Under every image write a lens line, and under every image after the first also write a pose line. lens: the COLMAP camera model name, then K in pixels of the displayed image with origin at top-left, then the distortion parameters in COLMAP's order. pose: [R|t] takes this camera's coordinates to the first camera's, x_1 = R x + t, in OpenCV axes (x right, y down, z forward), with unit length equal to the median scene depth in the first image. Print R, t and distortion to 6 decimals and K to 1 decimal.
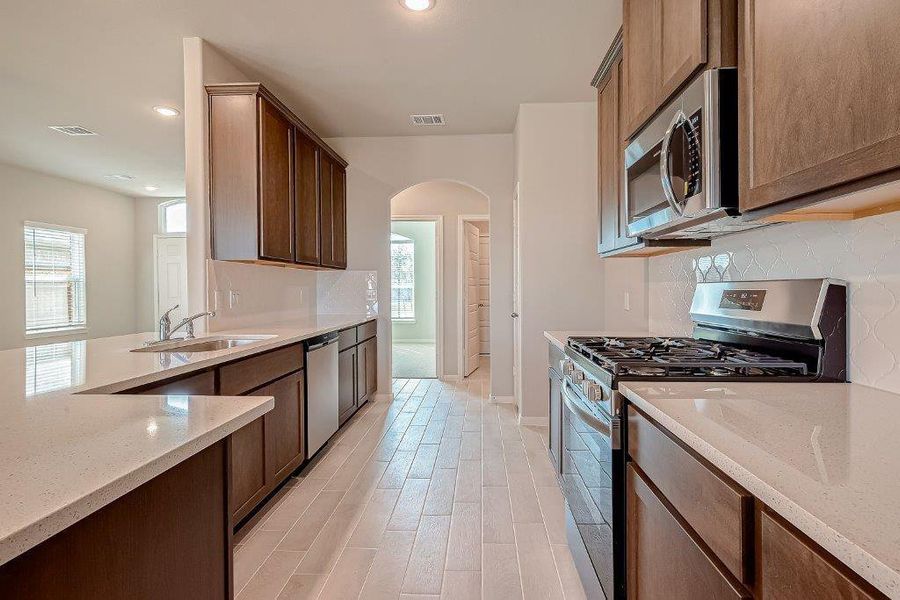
lens RADIAL K [[445.3, 0, 455.4], [0, 445.3, 293.9], [0, 0, 1]] dist [0.000568, 0.000239]
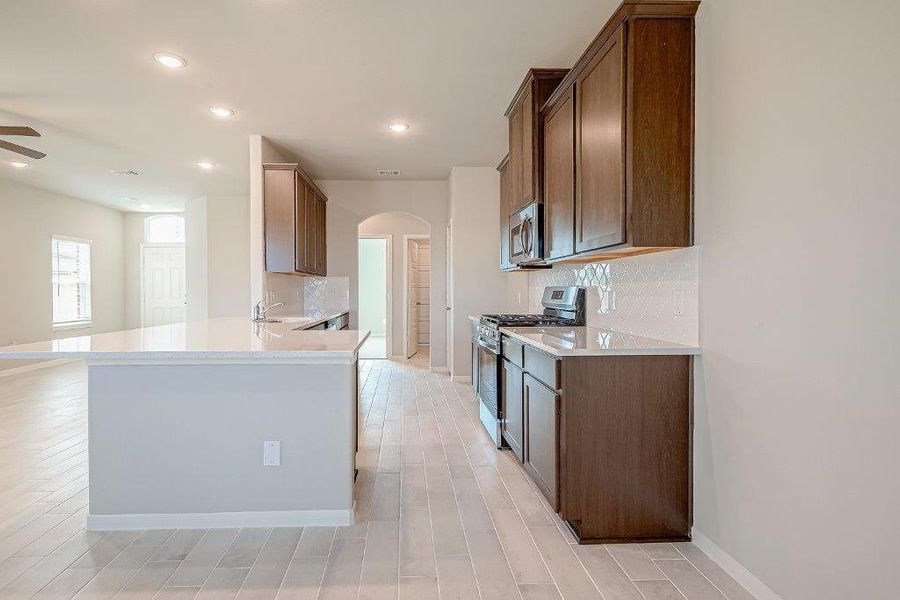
lens RADIAL K [[452.0, 0, 420.8], [0, 452.0, 296.4], [0, 0, 1]] dist [-0.000575, 0.000018]
pose [[0.995547, -0.000475, 0.094260, -0.101611], [0.000356, 0.999999, 0.001275, 0.007358], [-0.094261, -0.001236, 0.995547, -0.485914]]
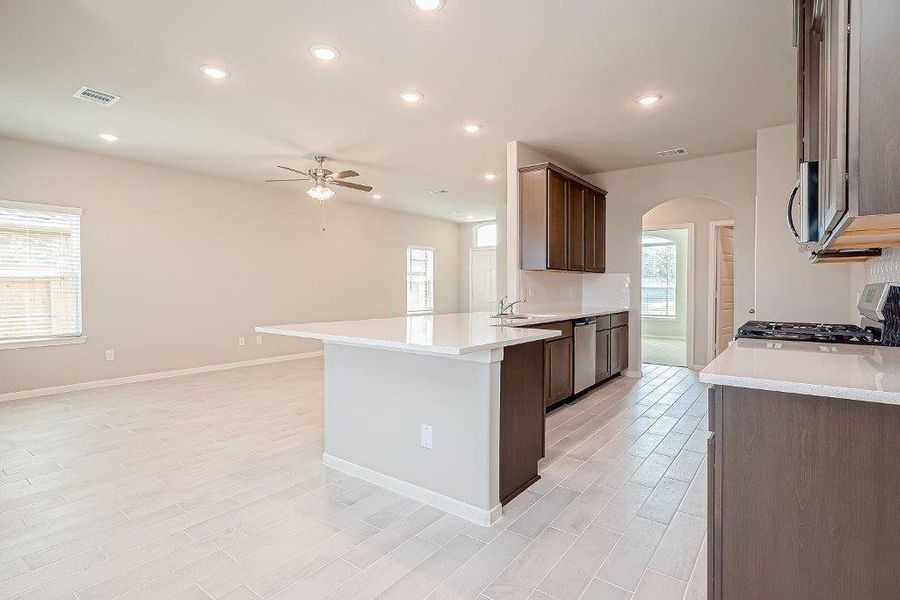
lens RADIAL K [[445.3, 0, 455.4], [0, 445.3, 293.9], [0, 0, 1]] dist [0.000568, 0.000239]
pose [[0.833789, 0.013685, -0.551914, 0.131279], [-0.012375, 0.999905, 0.006098, 0.005453], [0.551945, 0.001745, 0.833879, -0.392849]]
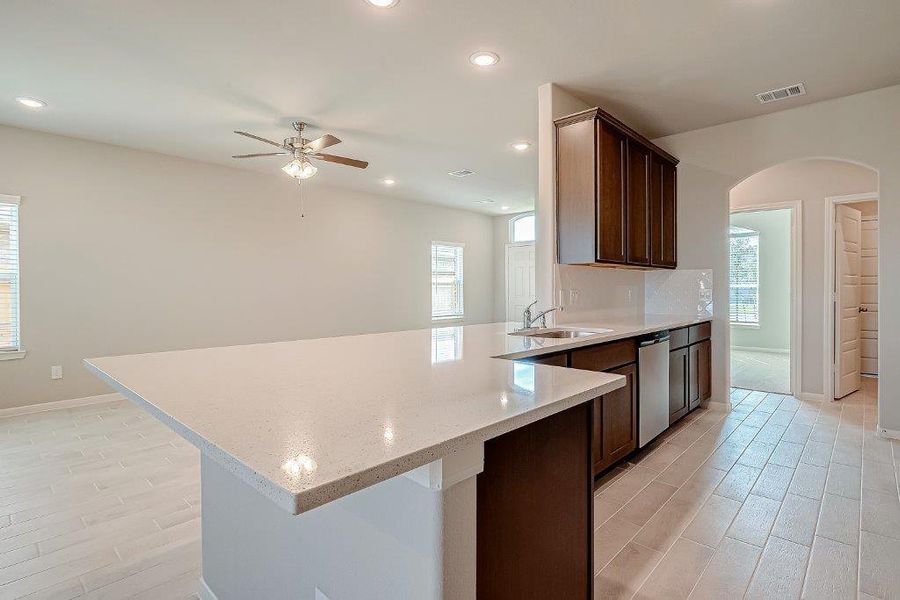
lens RADIAL K [[442.2, 0, 455.6], [0, 442.2, 291.6], [0, 0, 1]] dist [0.000038, -0.000066]
pose [[0.770080, 0.005924, -0.637919, 0.002433], [-0.008616, 0.999962, -0.001115, 0.001239], [0.637889, 0.006355, 0.770102, -0.068367]]
